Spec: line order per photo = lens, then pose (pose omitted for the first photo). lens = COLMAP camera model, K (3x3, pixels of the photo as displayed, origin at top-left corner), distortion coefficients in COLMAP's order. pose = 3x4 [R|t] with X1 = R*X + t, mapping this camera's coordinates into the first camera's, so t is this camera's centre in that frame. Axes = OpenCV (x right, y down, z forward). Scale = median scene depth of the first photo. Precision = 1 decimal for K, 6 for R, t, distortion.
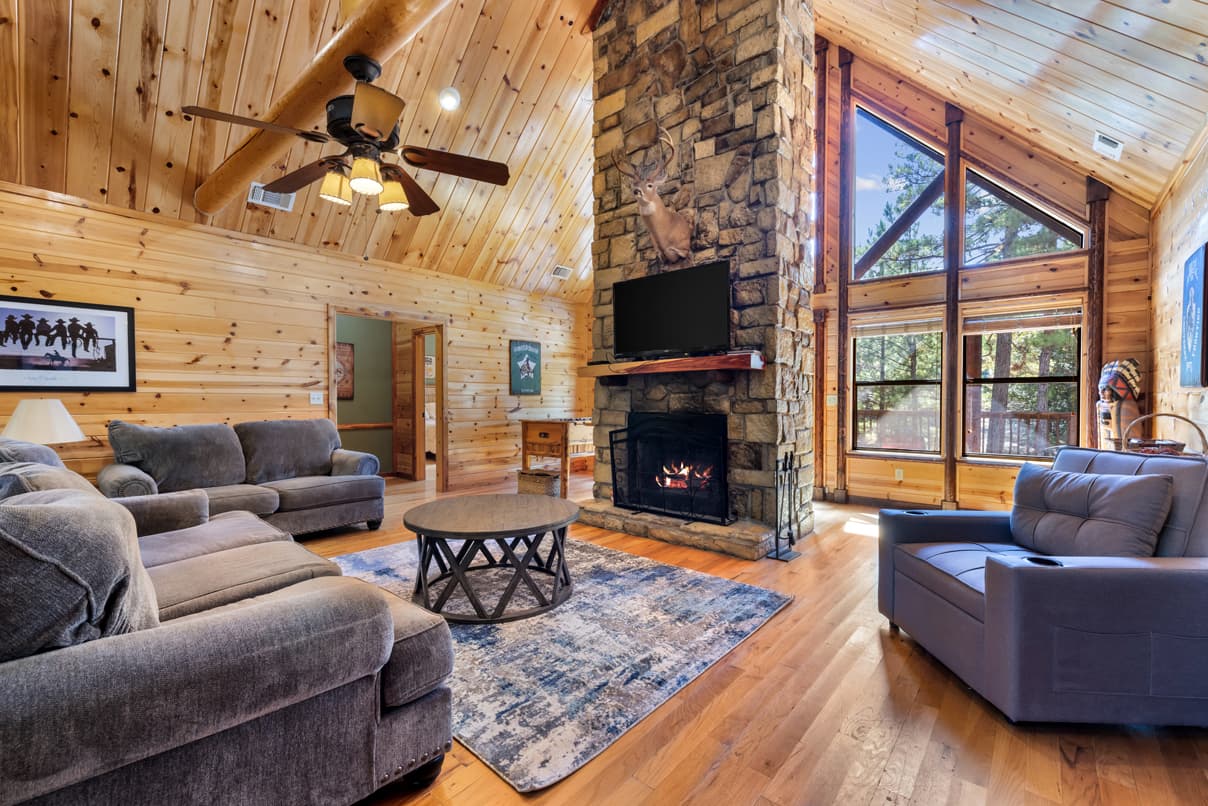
lens RADIAL K [[509.3, 0, 604.7], [0, 509.3, 405.2], [0, 0, 1]] dist [0.002684, -0.000671]
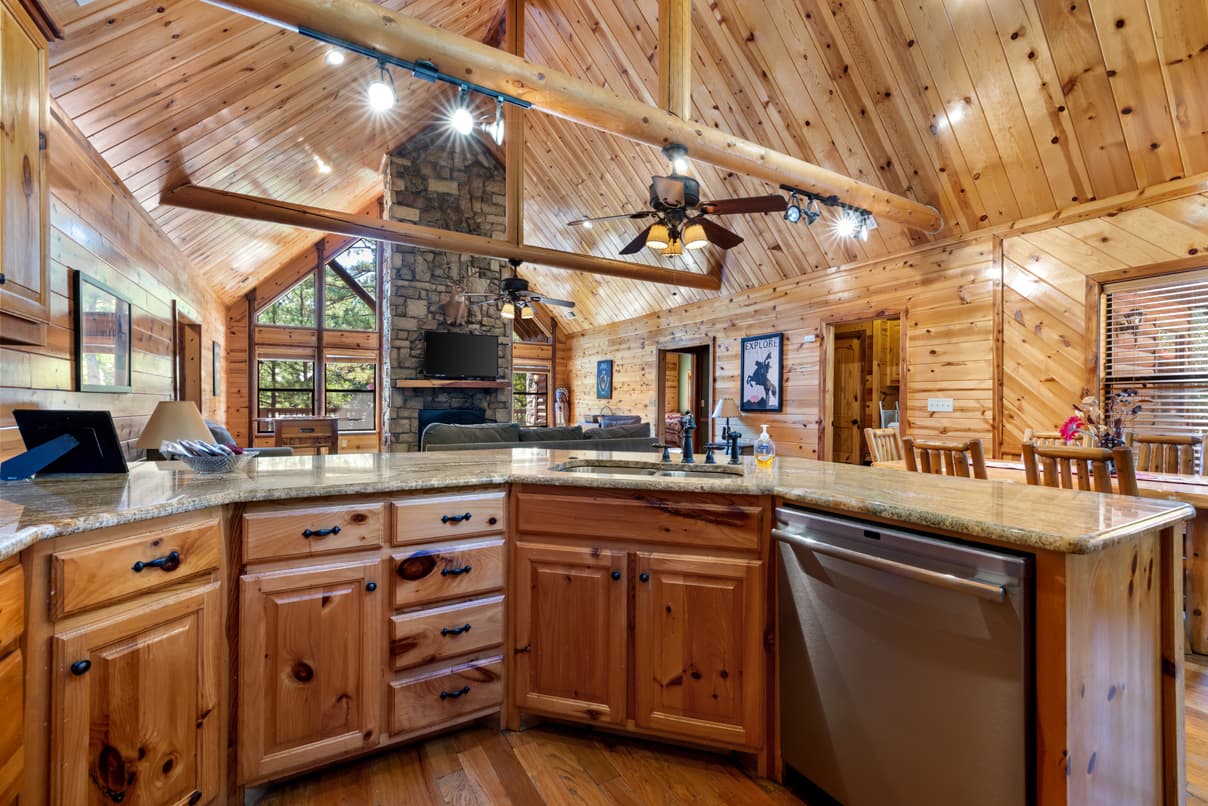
lens RADIAL K [[509.3, 0, 605.7], [0, 509.3, 405.1], [0, 0, 1]] dist [0.002684, -0.000671]
pose [[0.313478, -0.003719, 0.949588, -1.443345], [0.006301, 0.999978, 0.001837, 0.000288], [-0.949574, 0.005407, 0.313495, -0.074489]]
